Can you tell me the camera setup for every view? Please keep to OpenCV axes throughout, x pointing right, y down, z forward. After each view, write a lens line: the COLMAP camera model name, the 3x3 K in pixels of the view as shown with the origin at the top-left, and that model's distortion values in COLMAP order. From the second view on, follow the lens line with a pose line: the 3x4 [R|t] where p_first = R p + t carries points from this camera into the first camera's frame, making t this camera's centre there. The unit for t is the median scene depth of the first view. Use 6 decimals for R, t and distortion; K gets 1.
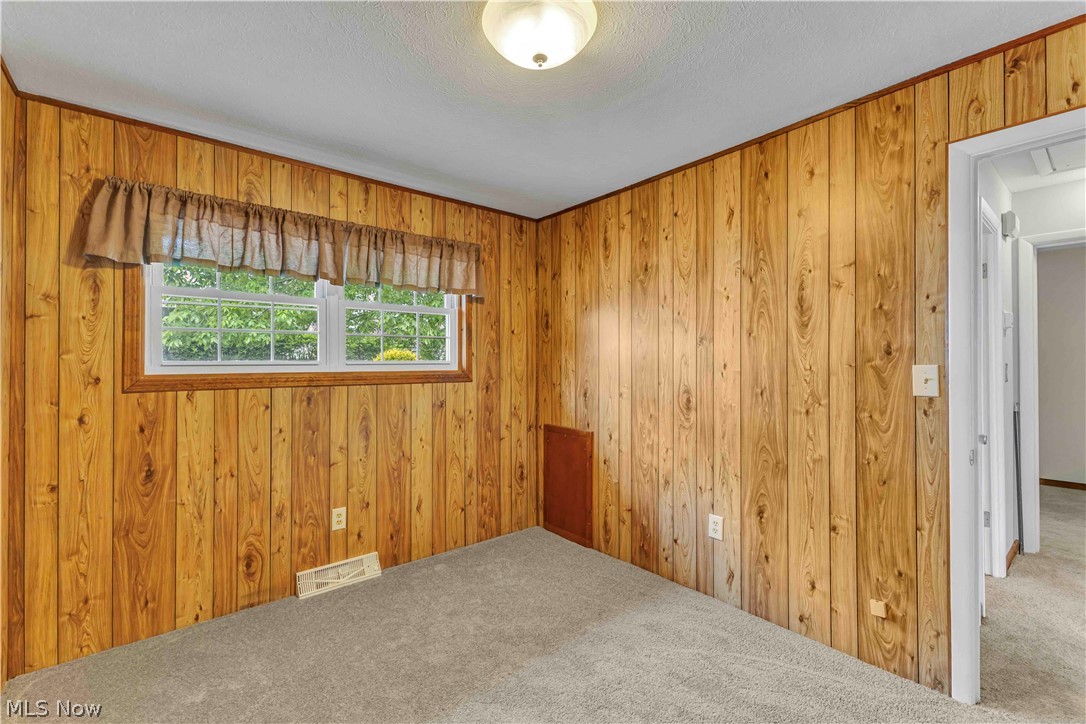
lens RADIAL K [[471.6, 0, 541.5], [0, 471.6, 367.5], [0, 0, 1]] dist [0.005043, -0.000419]
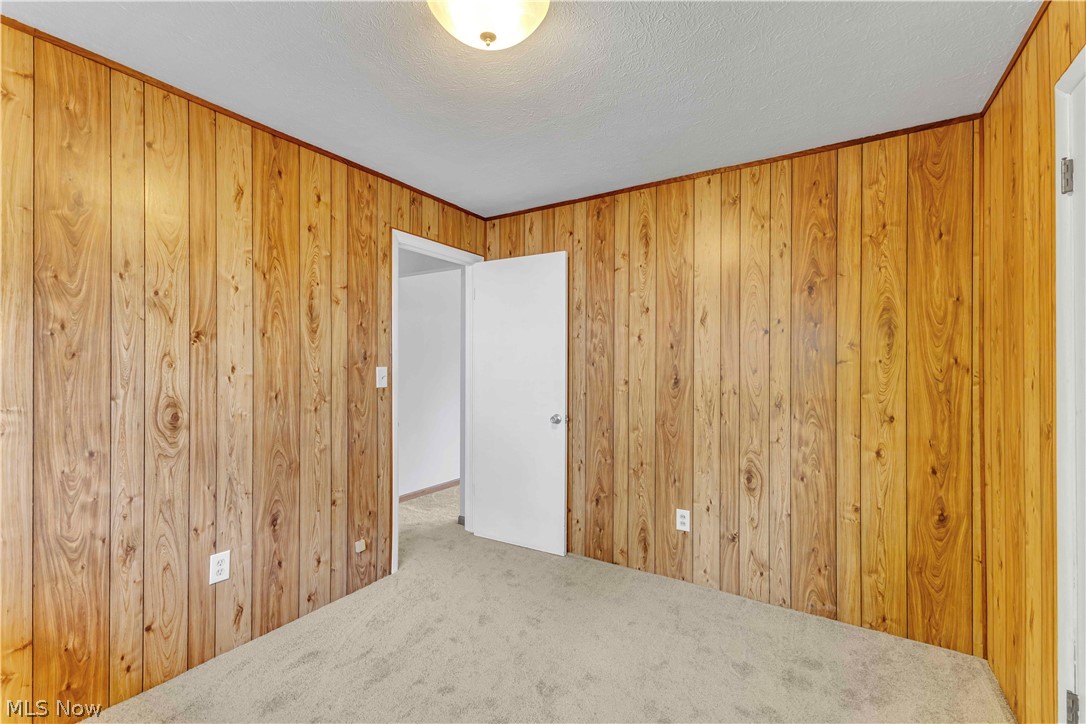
lens RADIAL K [[471.6, 0, 541.5], [0, 471.6, 367.5], [0, 0, 1]] dist [0.005043, -0.000419]
pose [[-0.316052, -0.009891, 0.948690, -0.617645], [0.000473, 0.999944, 0.010583, -0.015212], [-0.948742, 0.003794, -0.316029, 0.783611]]
